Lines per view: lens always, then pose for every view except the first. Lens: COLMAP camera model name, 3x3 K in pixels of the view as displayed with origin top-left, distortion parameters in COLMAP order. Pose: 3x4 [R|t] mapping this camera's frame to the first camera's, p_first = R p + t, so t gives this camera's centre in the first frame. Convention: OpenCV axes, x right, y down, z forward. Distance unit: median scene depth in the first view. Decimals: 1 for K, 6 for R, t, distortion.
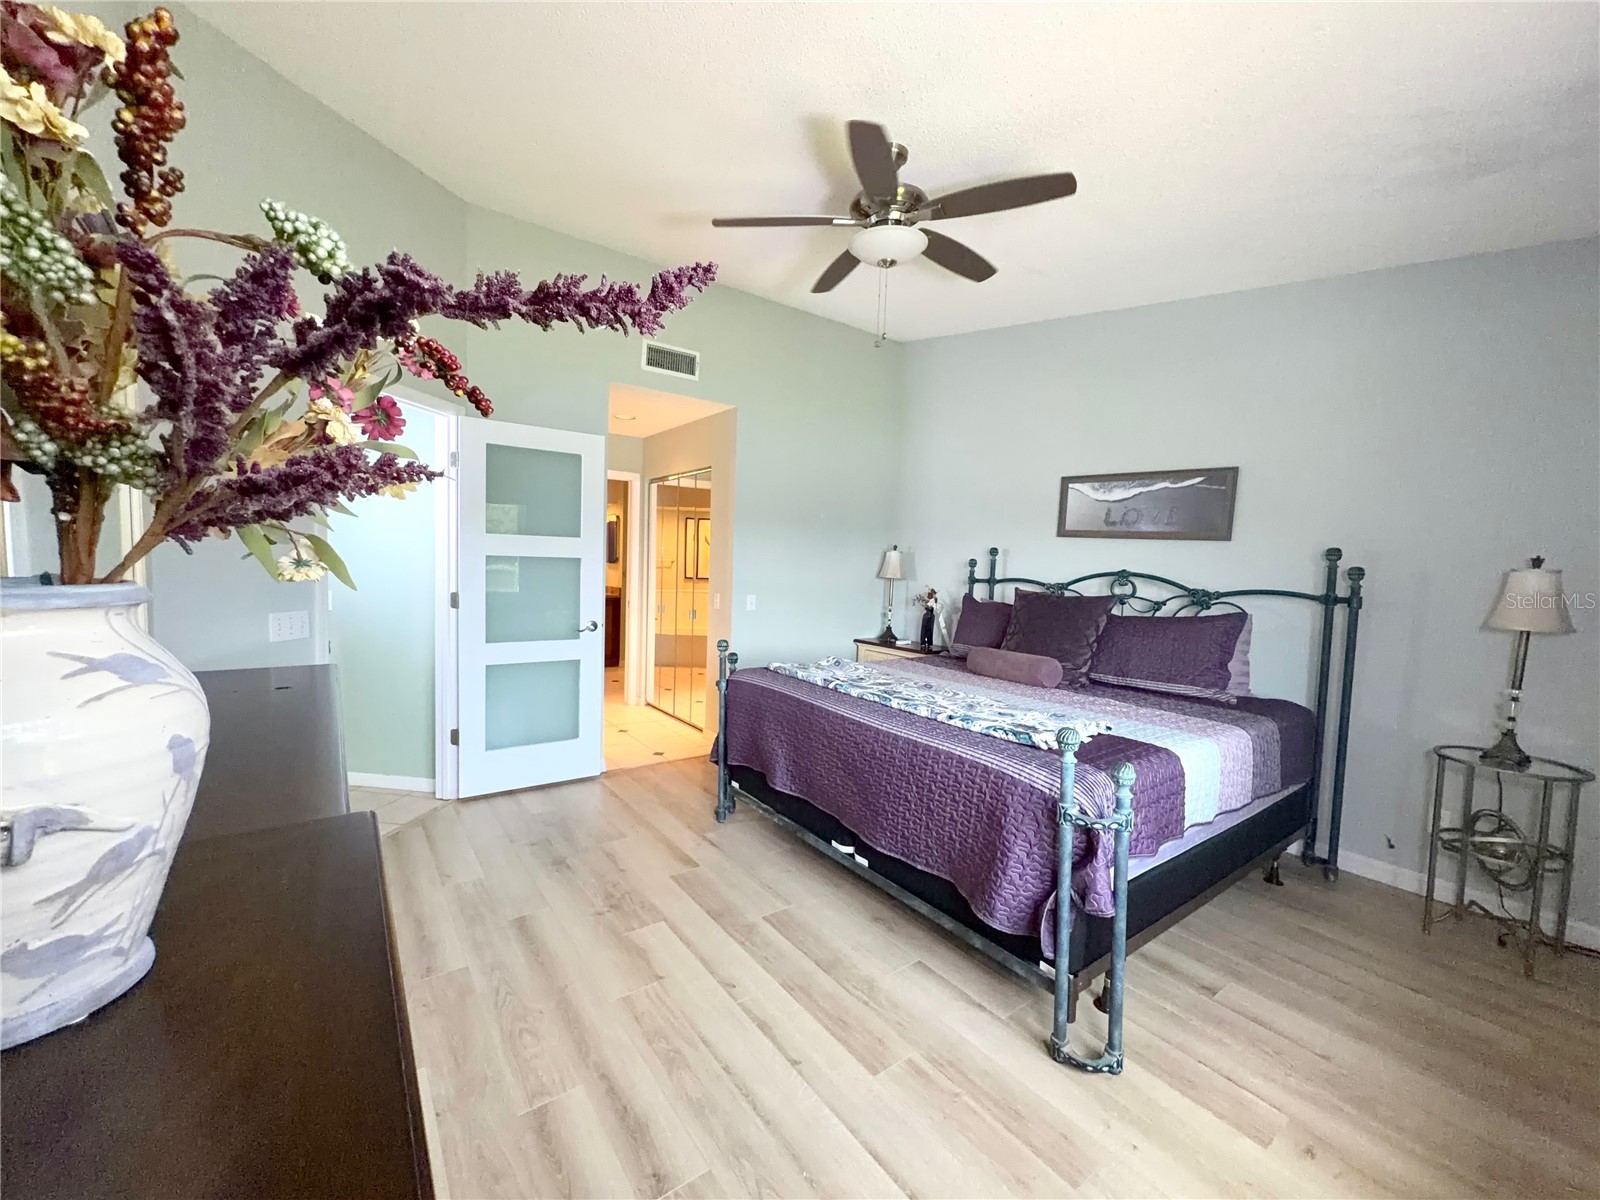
lens RADIAL K [[639.8, 0, 798.2], [0, 639.8, 597.0], [0, 0, 1]] dist [-0.000397, 0.000224]
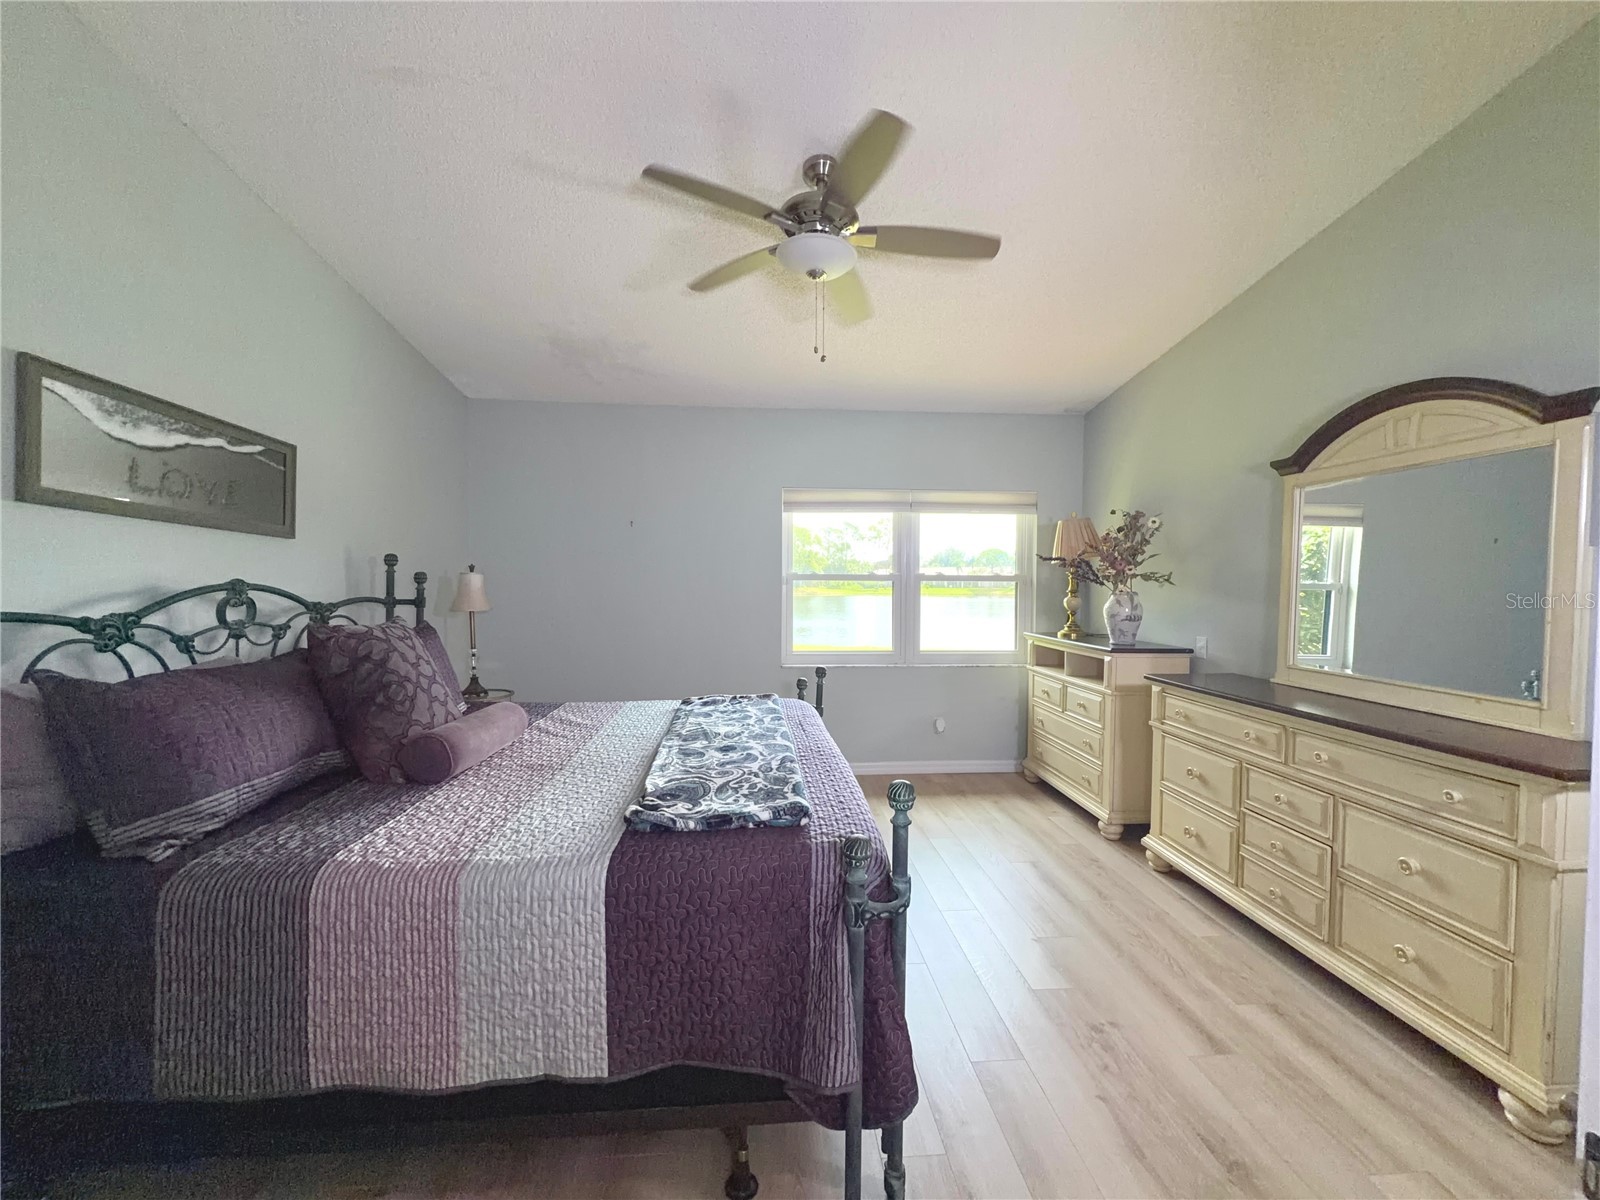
lens RADIAL K [[639.8, 0, 798.2], [0, 639.8, 596.4], [0, 0, 1]] dist [-0.000397, 0.000224]
pose [[-0.846286, -0.052459, 0.530140, -0.255064], [-0.005871, 0.995998, 0.089185, -0.086548], [-0.532697, 0.072364, -0.843207, 1.273199]]
